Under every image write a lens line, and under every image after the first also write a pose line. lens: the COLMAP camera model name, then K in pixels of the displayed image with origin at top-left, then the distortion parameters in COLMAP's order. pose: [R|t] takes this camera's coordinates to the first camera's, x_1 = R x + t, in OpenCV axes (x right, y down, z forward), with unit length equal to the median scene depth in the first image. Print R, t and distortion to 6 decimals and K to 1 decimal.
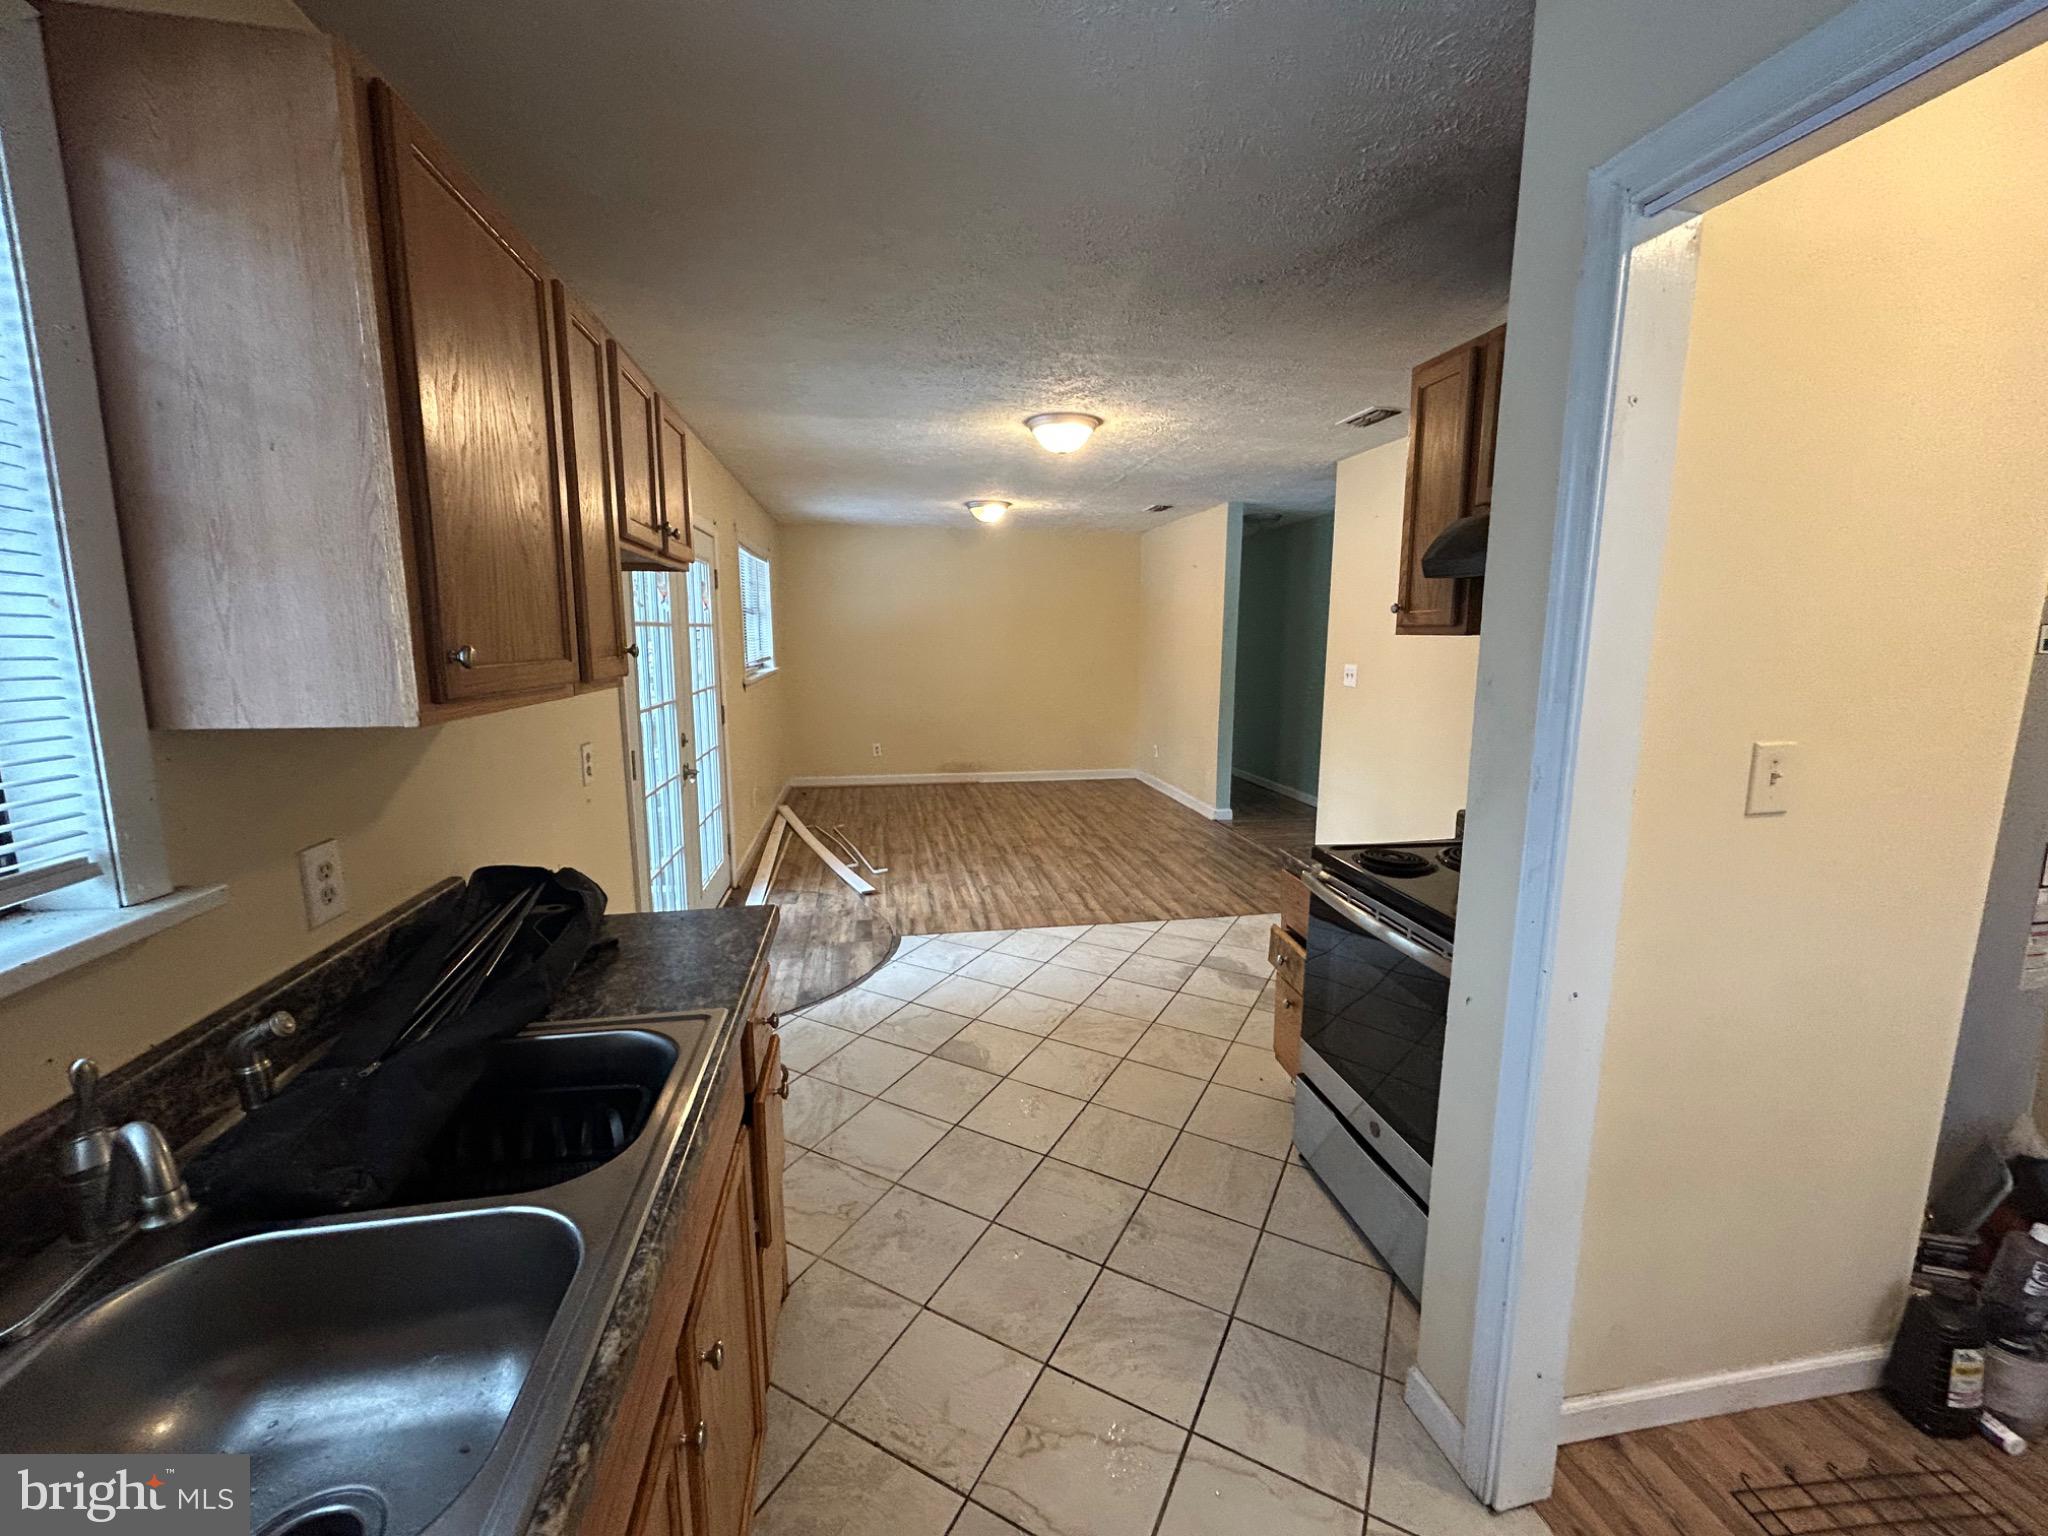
lens RADIAL K [[829.2, 0, 1031.6], [0, 829.2, 762.5], [0, 0, 1]] dist [0.000518, 0.000319]
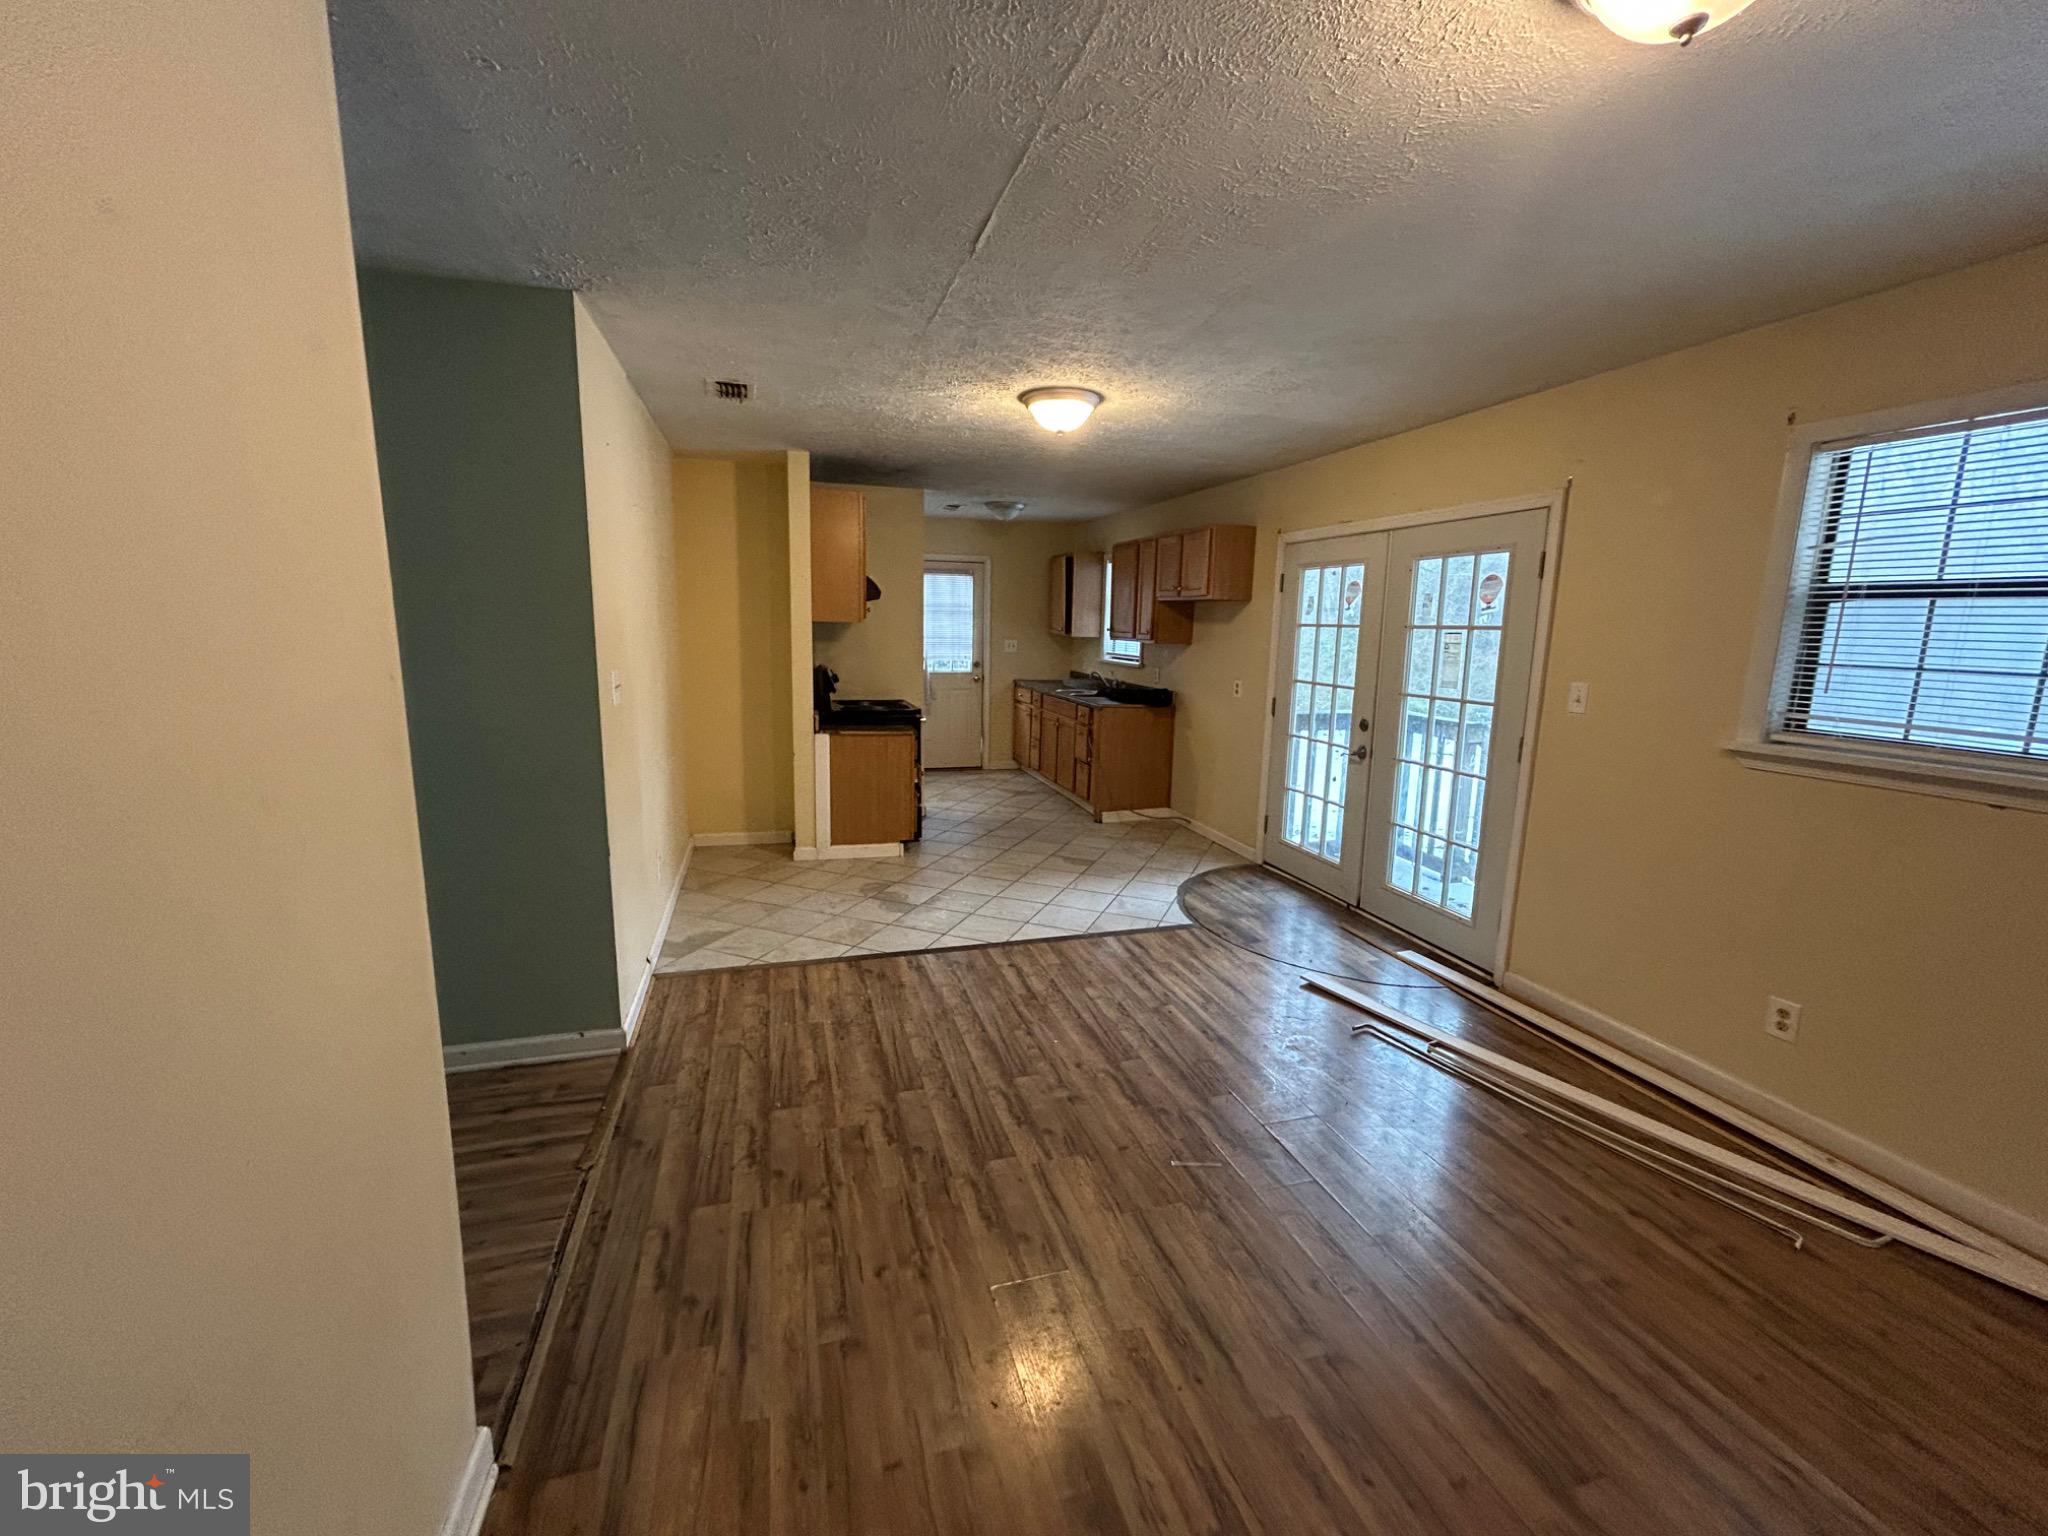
lens RADIAL K [[829.2, 0, 1021.3], [0, 829.2, 769.7], [0, 0, 1]] dist [0.000518, 0.000319]
pose [[-0.994557, -0.003742, -0.104126, 0.148650], [-0.037905, 0.943872, 0.328130, -0.272541], [0.097054, 0.330291, -0.938876, 1.693281]]
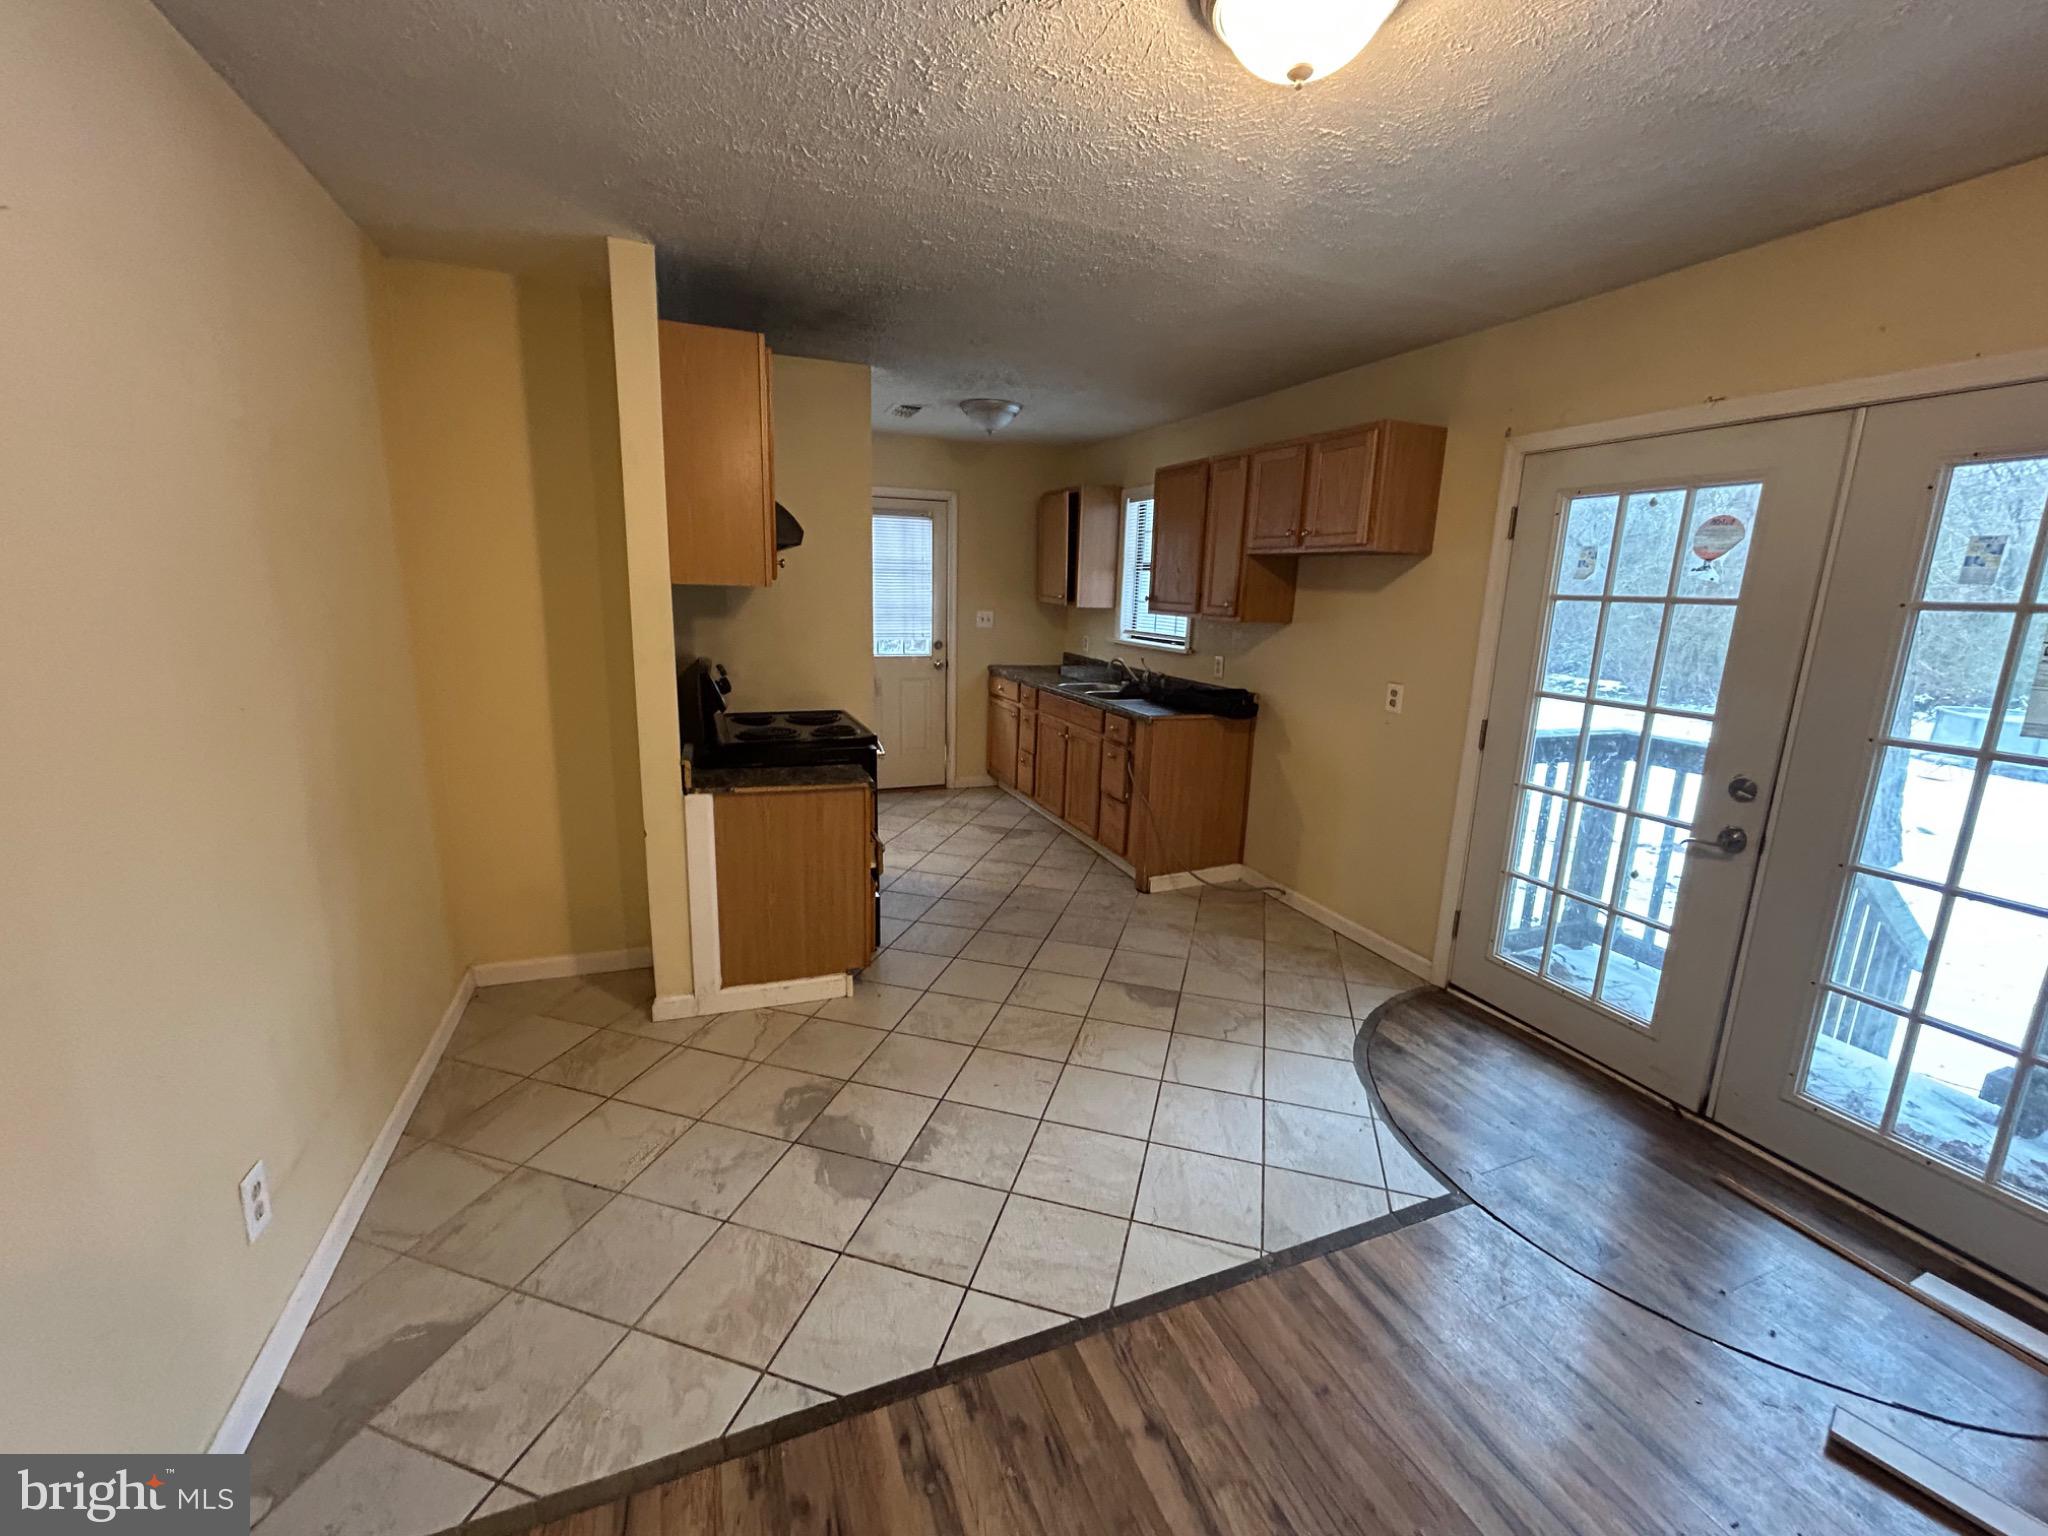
lens RADIAL K [[829.2, 0, 1024.1], [0, 829.2, 768.1], [0, 0, 1]] dist [0.000518, 0.000319]
pose [[-0.980031, 0.015764, -0.198221, 0.186473], [-0.058593, 0.929699, 0.363629, -0.193400], [0.190018, 0.367982, -0.910210, 1.189480]]
